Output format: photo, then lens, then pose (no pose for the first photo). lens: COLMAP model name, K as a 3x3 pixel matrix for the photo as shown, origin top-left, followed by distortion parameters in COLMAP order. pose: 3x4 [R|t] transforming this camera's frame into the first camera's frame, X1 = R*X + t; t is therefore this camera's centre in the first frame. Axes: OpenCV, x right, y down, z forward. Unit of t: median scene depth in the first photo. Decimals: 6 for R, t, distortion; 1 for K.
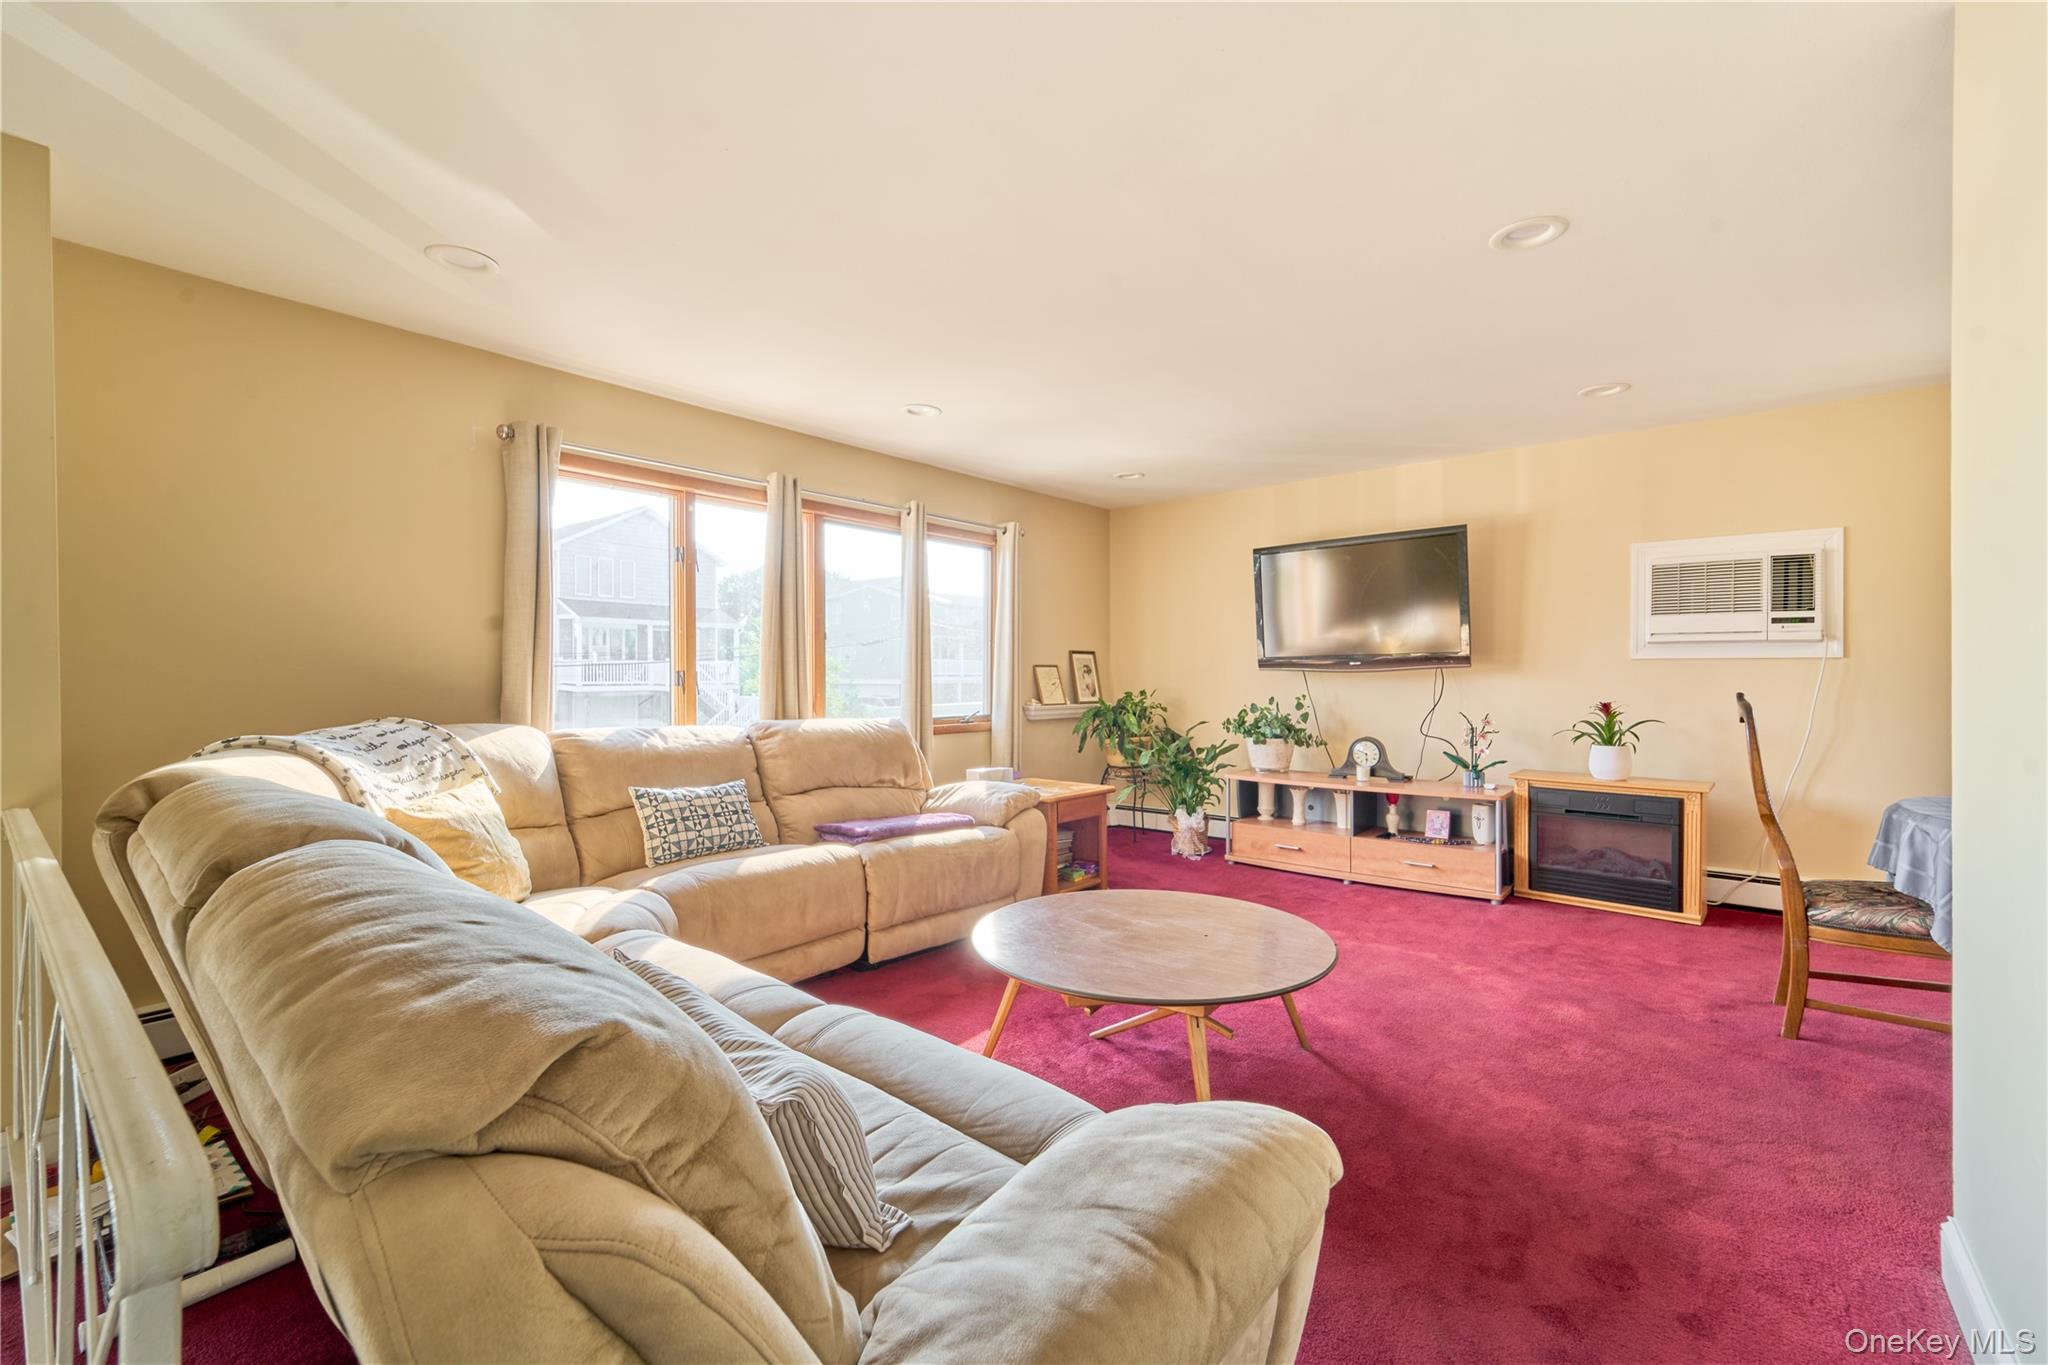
lens RADIAL K [[846.6, 0, 1023.4], [0, 846.6, 676.9], [0, 0, 1]] dist [-0.017158, -0.000127]
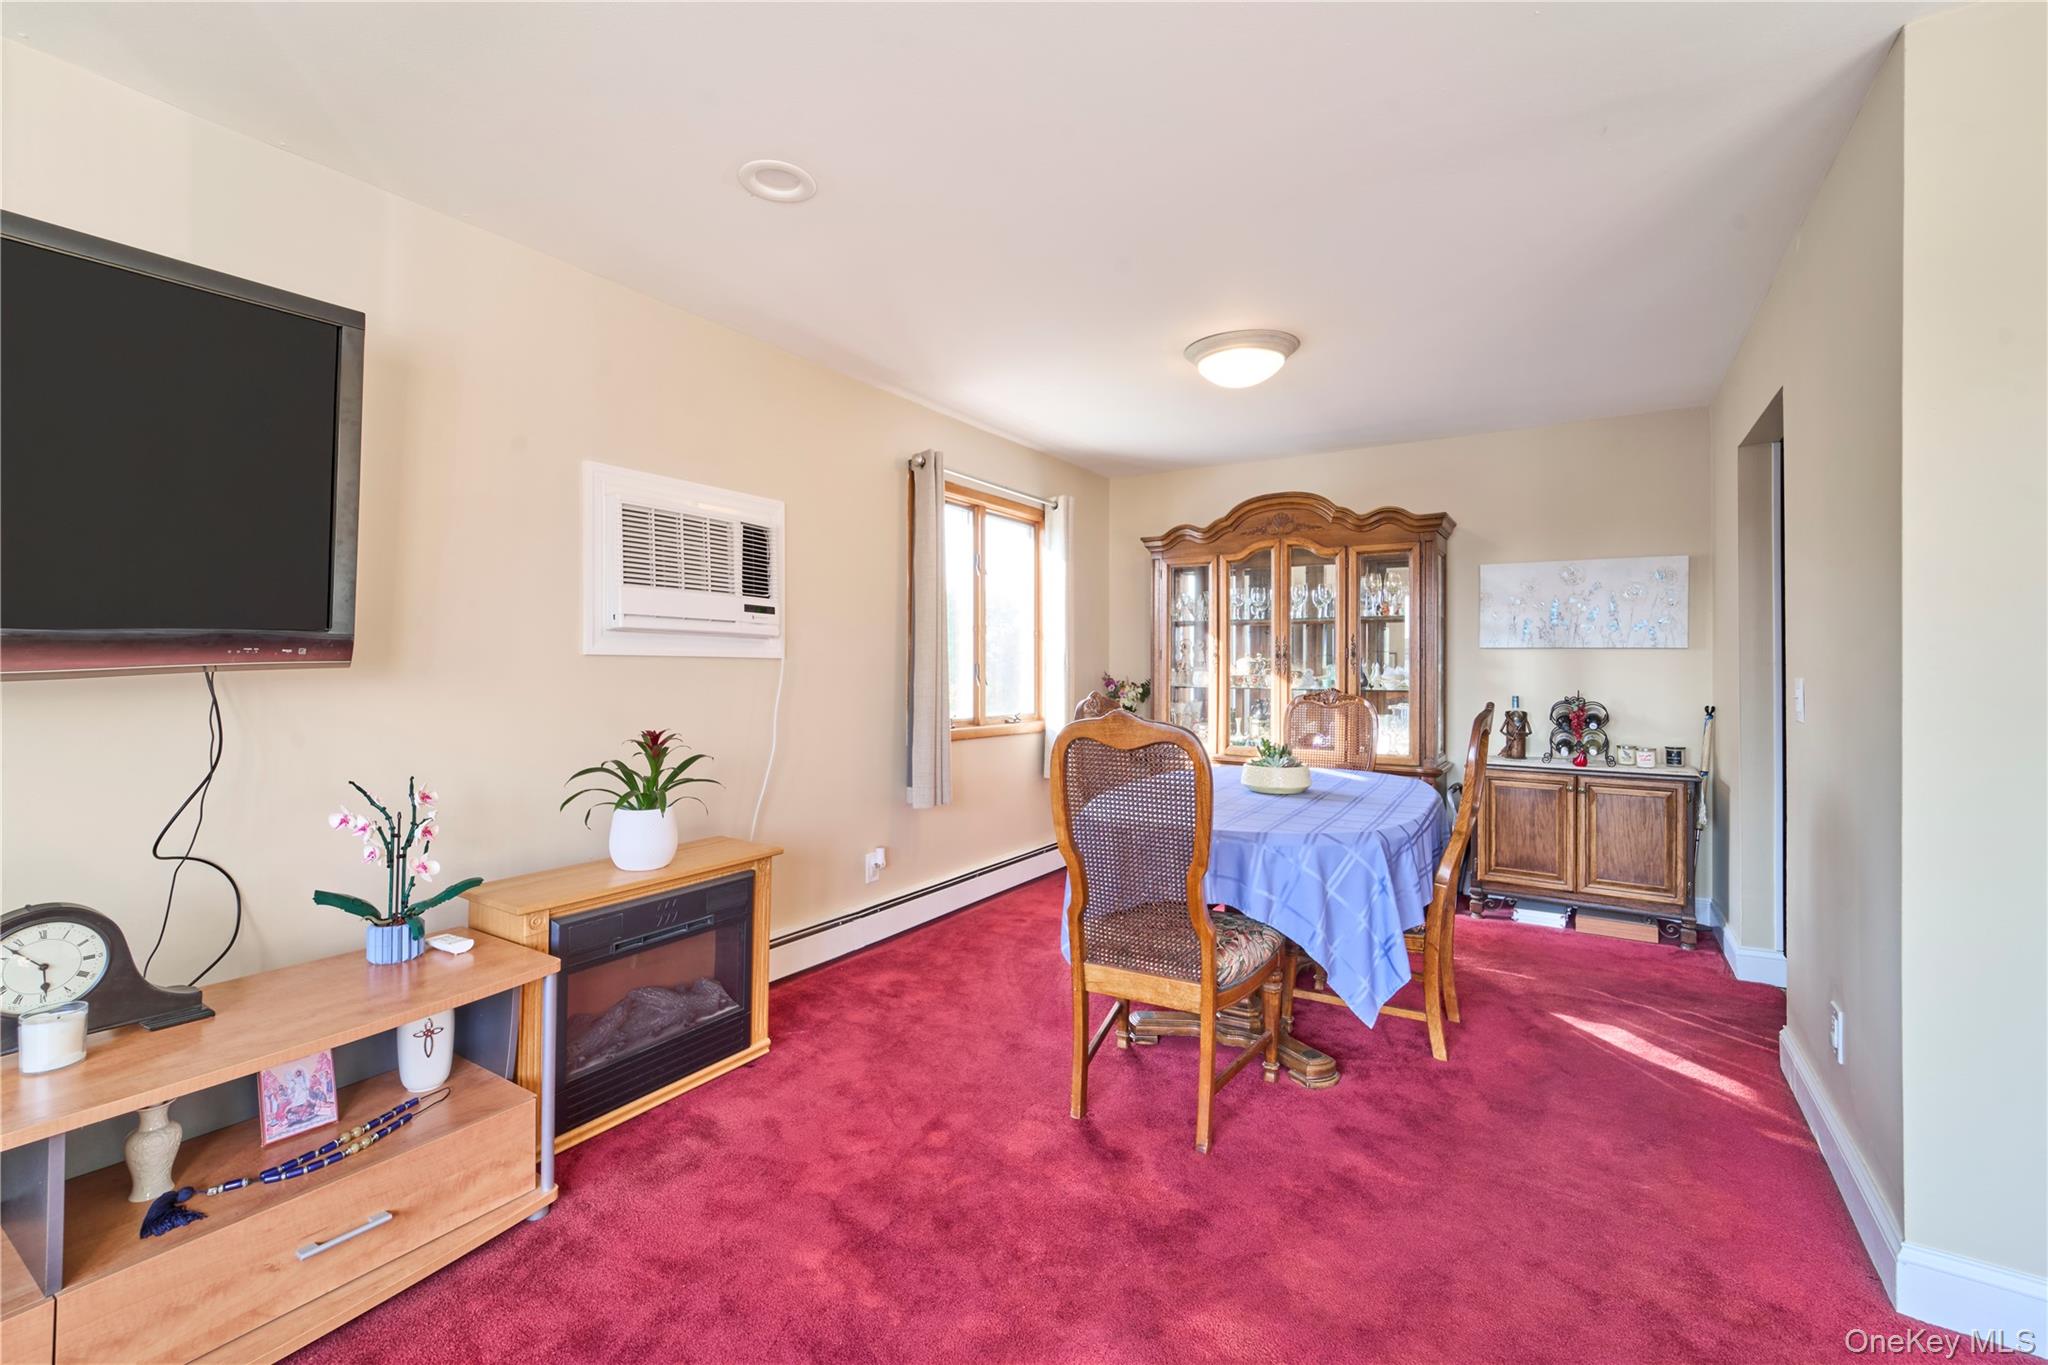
lens RADIAL K [[846.6, 0, 1028.5], [0, 846.6, 665.4], [0, 0, 1]] dist [-0.017158, -0.000127]
pose [[-0.128844, 0.000365, 0.991665, 0.100779], [-0.001719, 0.999998, -0.000591, -0.014899], [-0.991663, -0.001781, -0.128843, 0.828344]]
